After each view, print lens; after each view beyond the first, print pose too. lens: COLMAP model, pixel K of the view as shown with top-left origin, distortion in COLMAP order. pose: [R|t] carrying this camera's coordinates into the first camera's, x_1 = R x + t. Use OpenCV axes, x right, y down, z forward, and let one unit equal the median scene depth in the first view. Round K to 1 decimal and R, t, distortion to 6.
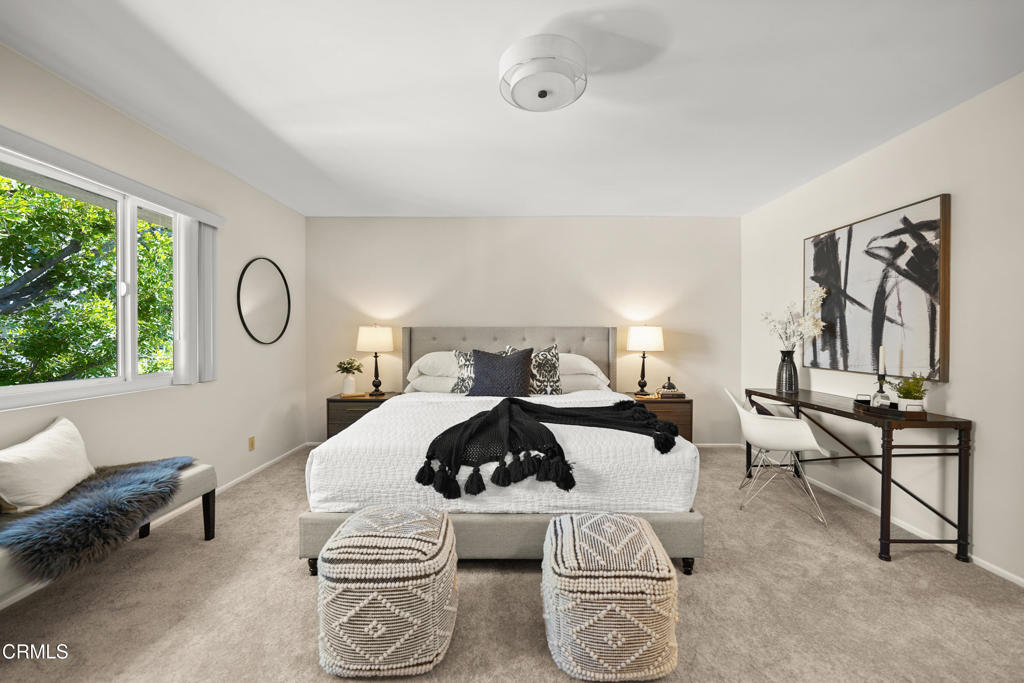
lens RADIAL K [[398.2, 0, 510.6], [0, 398.2, 338.0], [0, 0, 1]] dist [-0.020232, 0.005735]
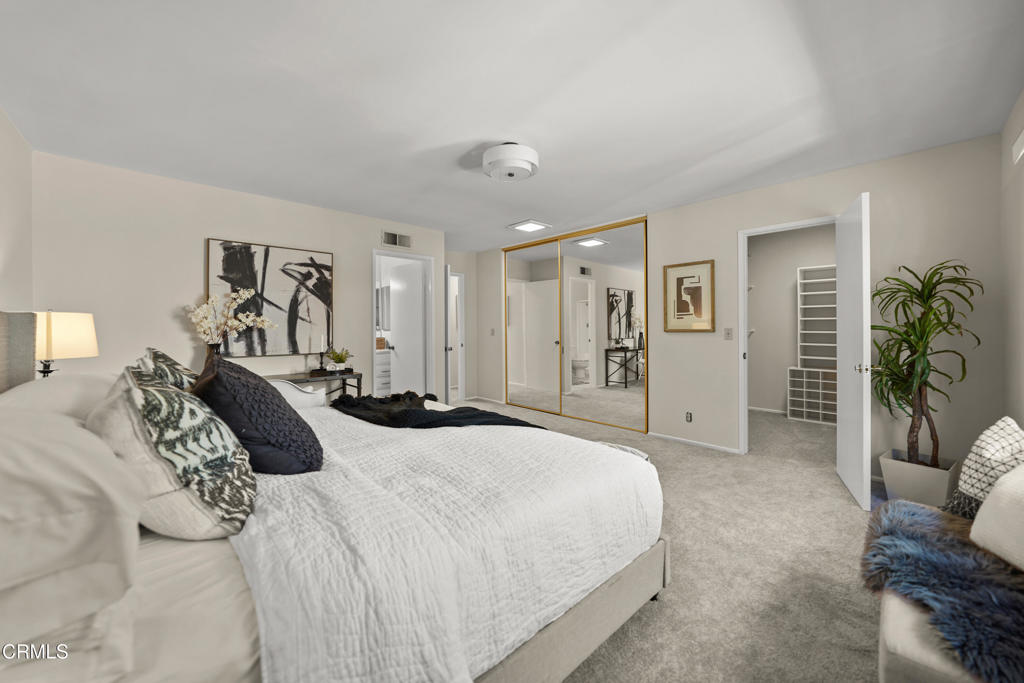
lens RADIAL K [[389.0, 0, 511.8], [0, 389.0, 326.6], [0, 0, 1]] dist [-0.012454, 0.000227]
pose [[-0.683244, -0.001618, 0.730188, -0.726053], [0.003894, 0.999975, 0.005859, -0.019395], [-0.730179, 0.006846, -0.683221, 1.410970]]
